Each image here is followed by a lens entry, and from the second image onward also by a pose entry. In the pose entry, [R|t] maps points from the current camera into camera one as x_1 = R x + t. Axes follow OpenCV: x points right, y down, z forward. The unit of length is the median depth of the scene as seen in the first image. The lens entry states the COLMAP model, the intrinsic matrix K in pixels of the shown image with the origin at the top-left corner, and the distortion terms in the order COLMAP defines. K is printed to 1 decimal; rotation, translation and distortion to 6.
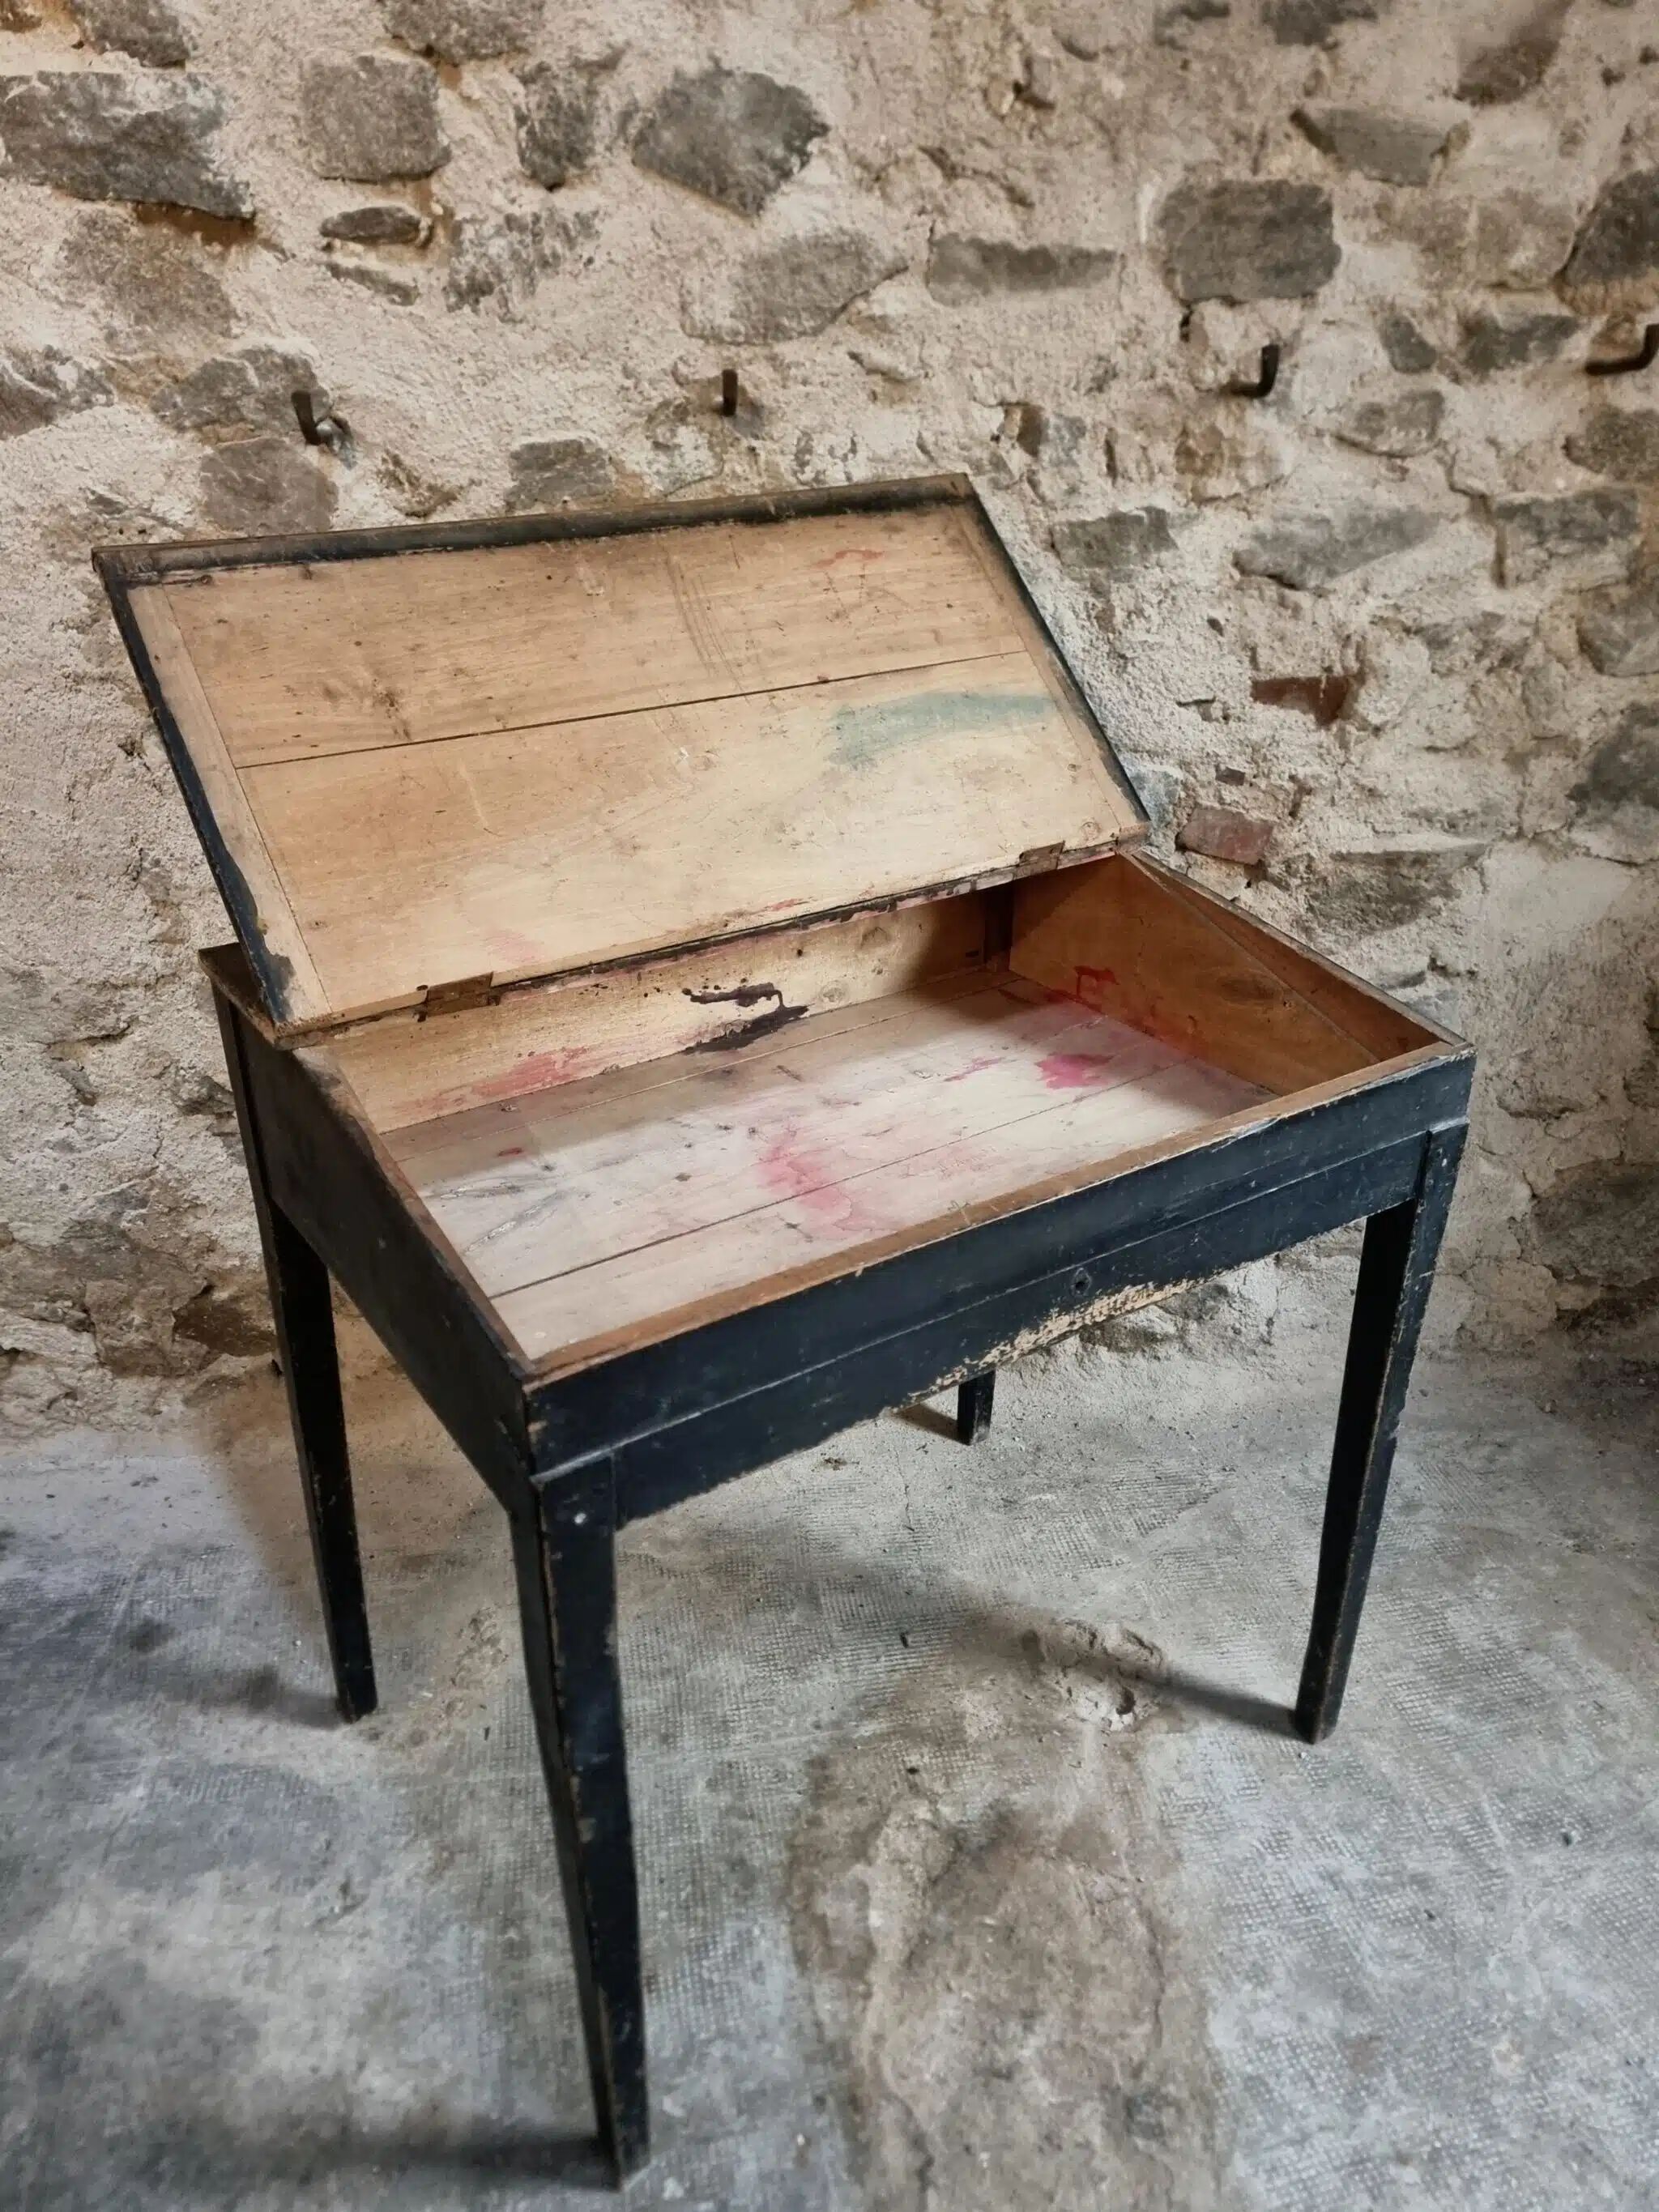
lens RADIAL K [[1591.7, 0, 789.2], [0, 1591.7, 1104.0], [0, 0, 1]] dist [0.047349, -0.042821]
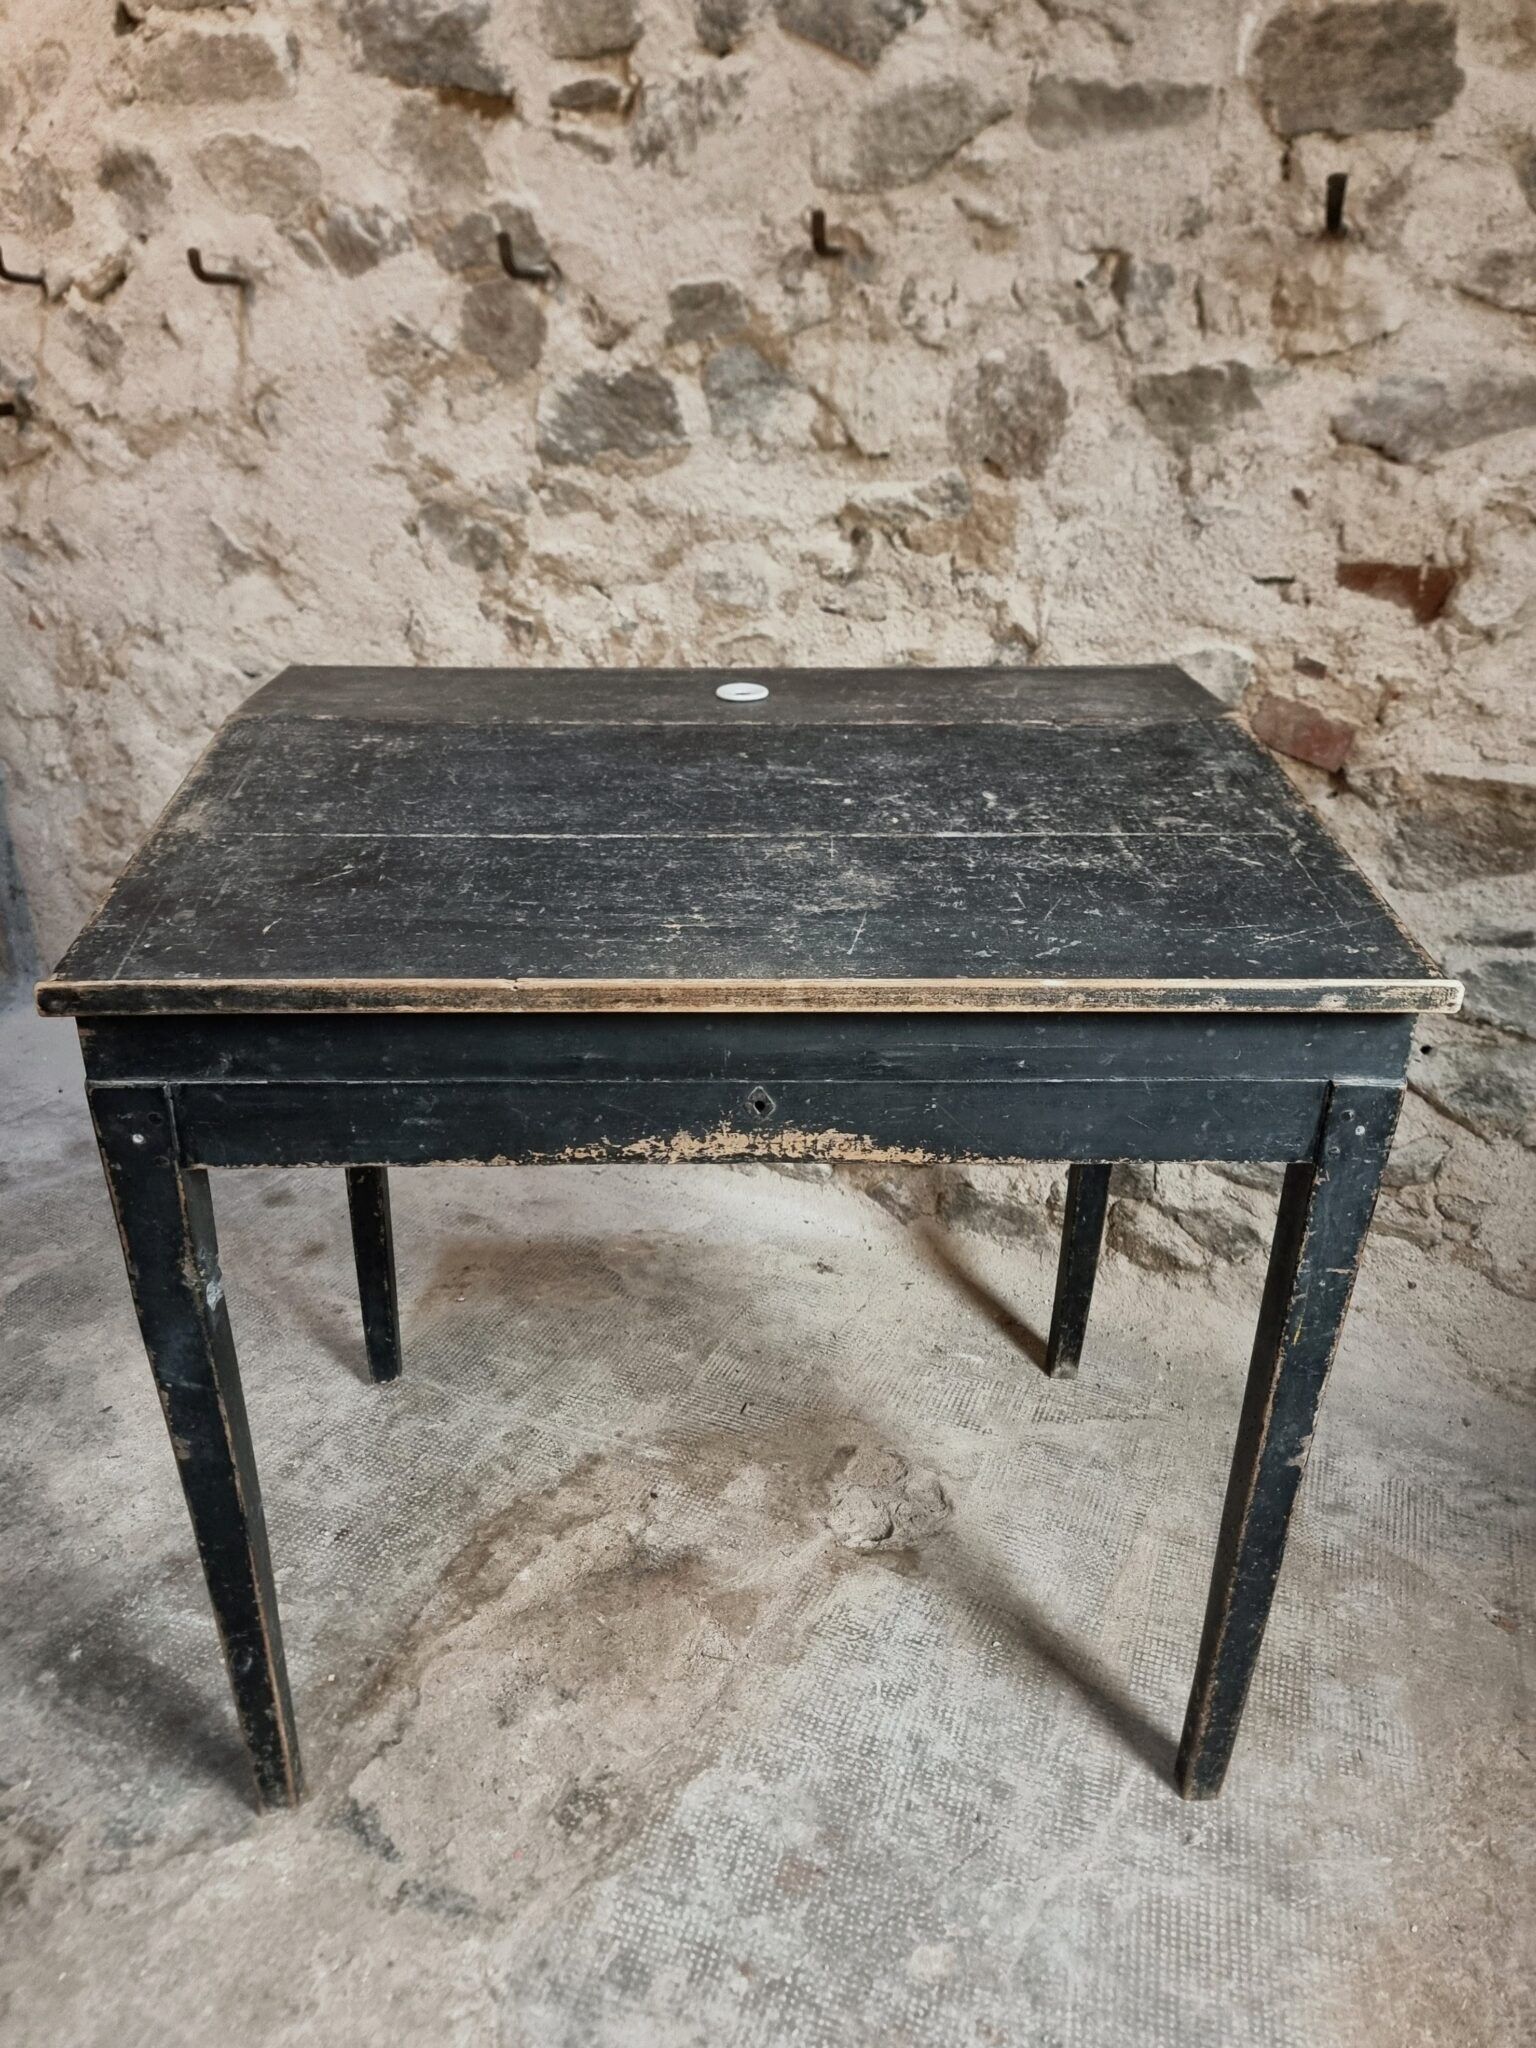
lens RADIAL K [[1432.1, 0, 759.4], [0, 1432.1, 1039.9], [0, 0, 1]] dist [0.054140, -0.053595]
pose [[0.847188, 0.249872, -0.468867, 0.504004], [-0.253944, 0.965611, 0.055751, 0.042573], [0.466674, 0.071834, 0.881507, 0.139978]]
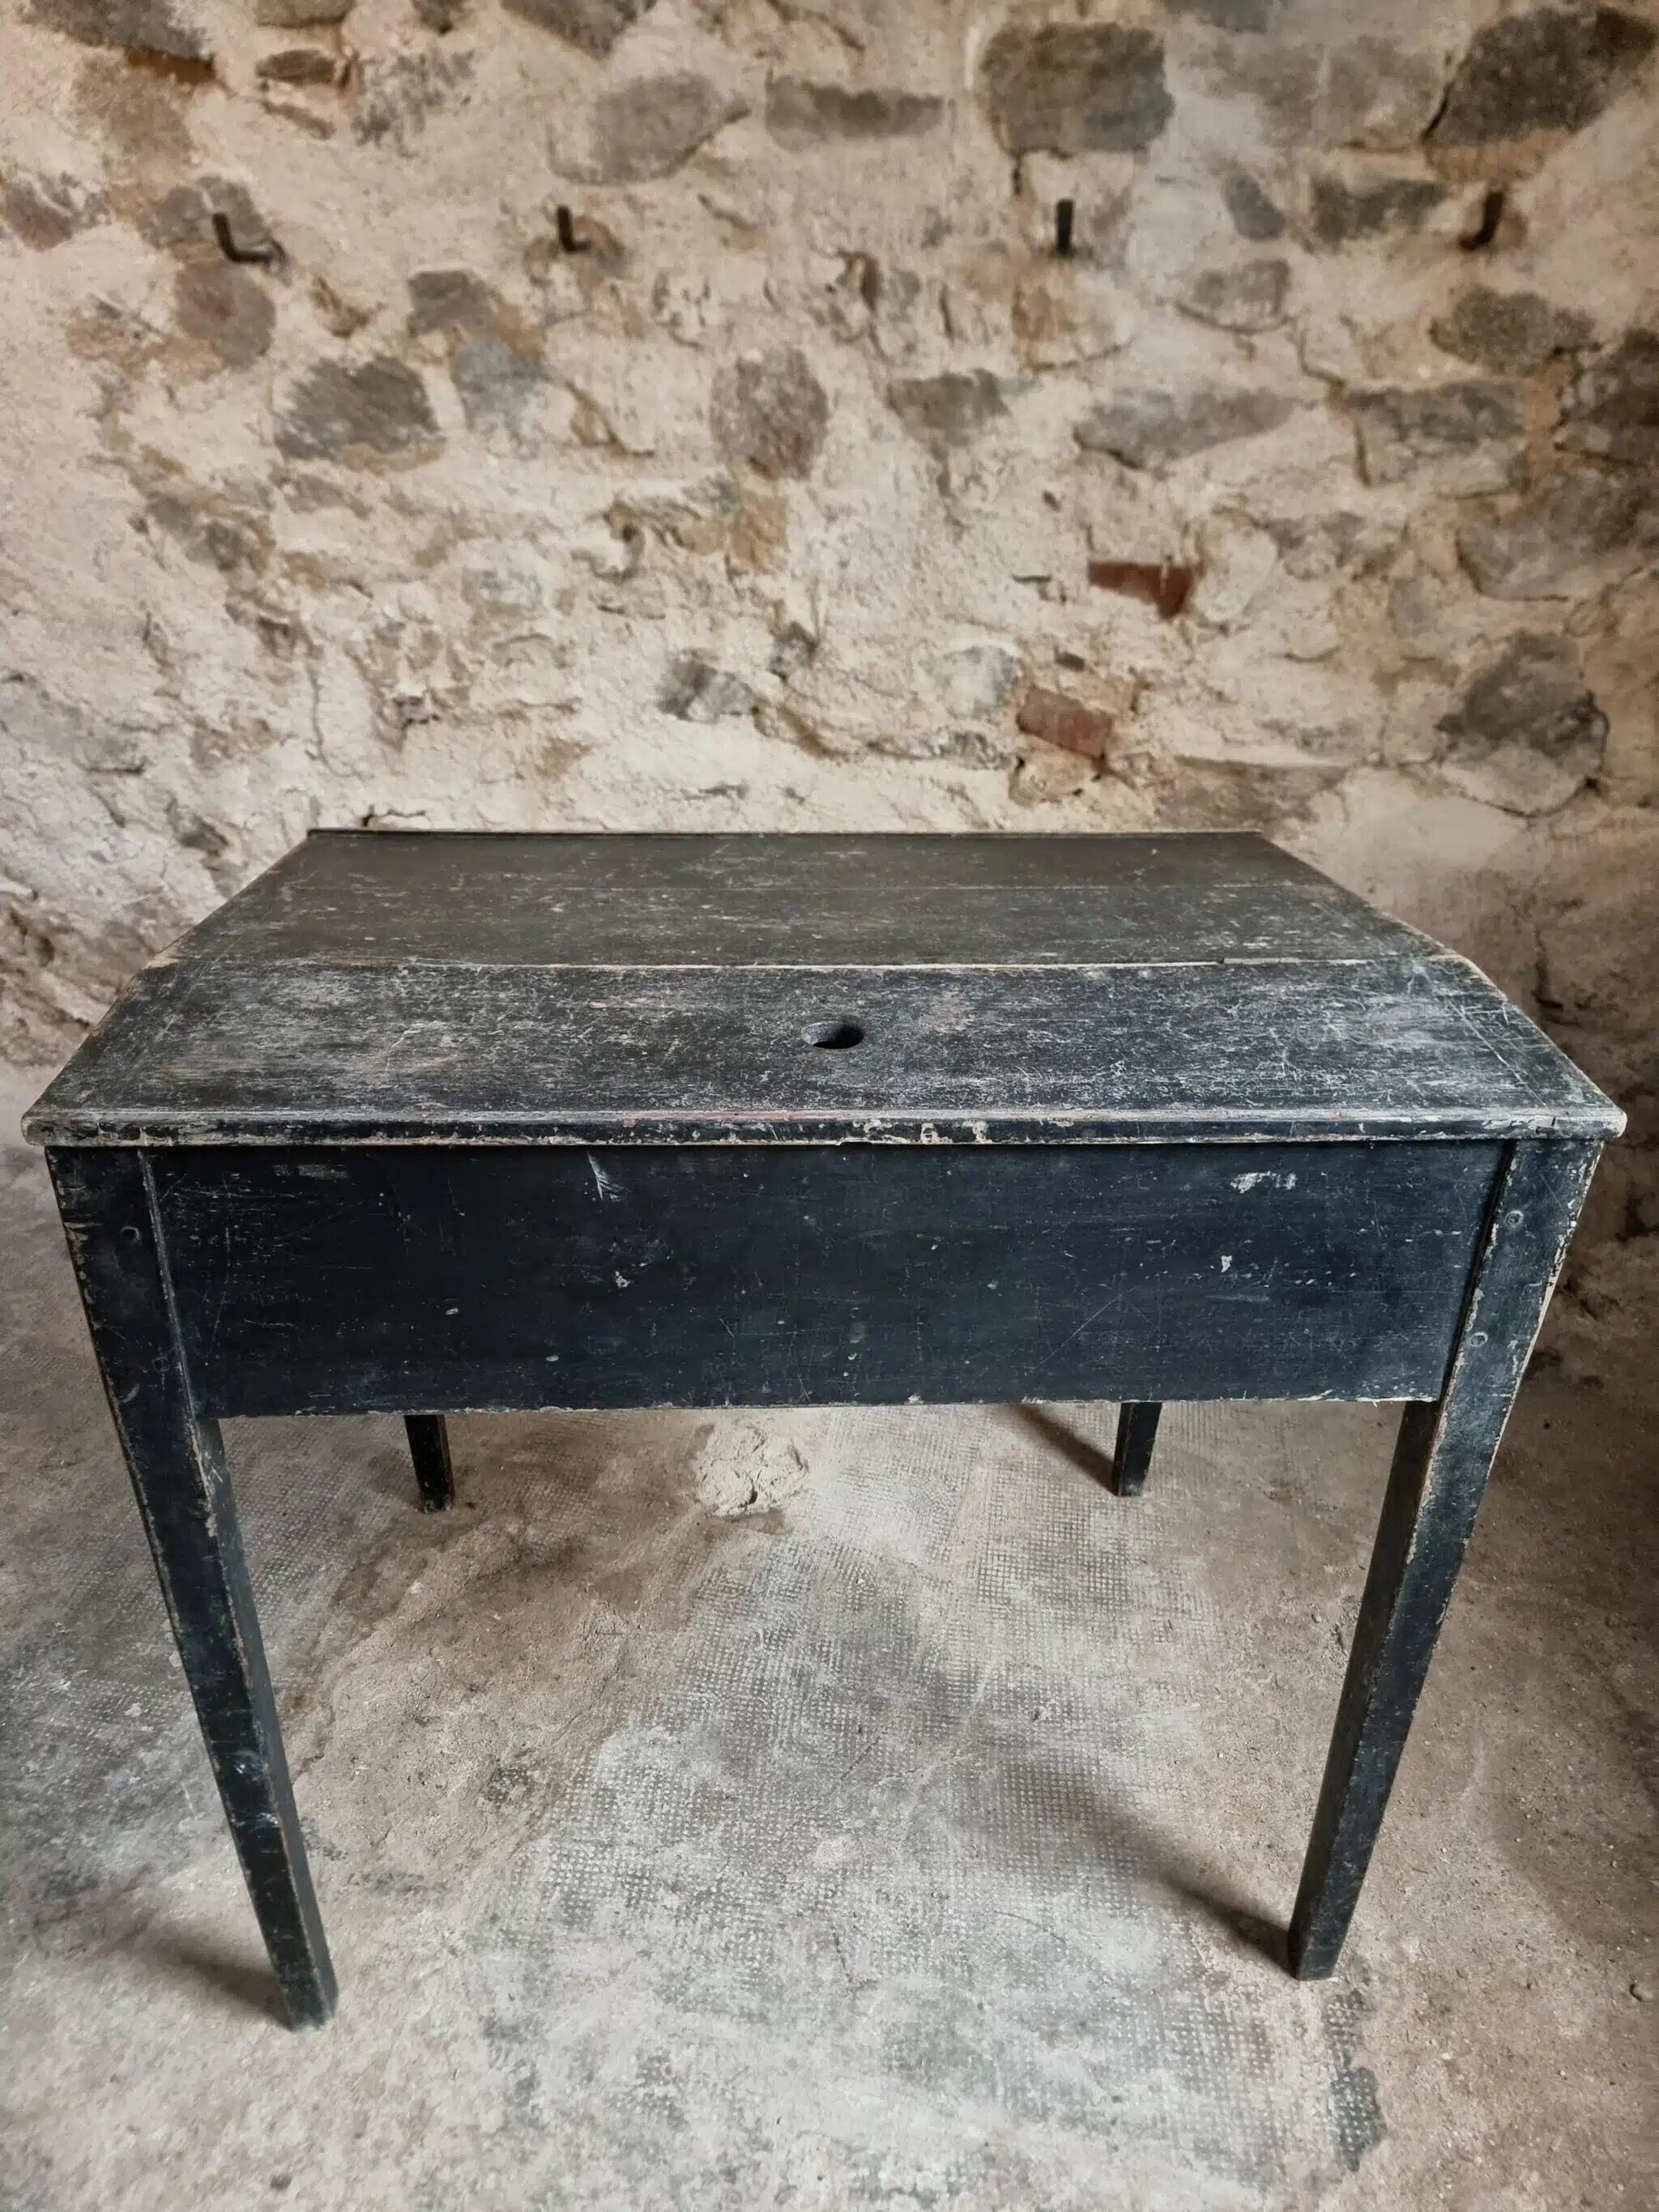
lens RADIAL K [[1546.9, 0, 804.1], [0, 1546.9, 1129.4], [0, 0, 1]] dist [0.054140, -0.053595]
pose [[0.935394, 0.202774, -0.289691, 0.512429], [-0.177847, 0.977866, 0.110218, 0.002674], [0.305628, -0.051577, 0.950753, 0.017493]]
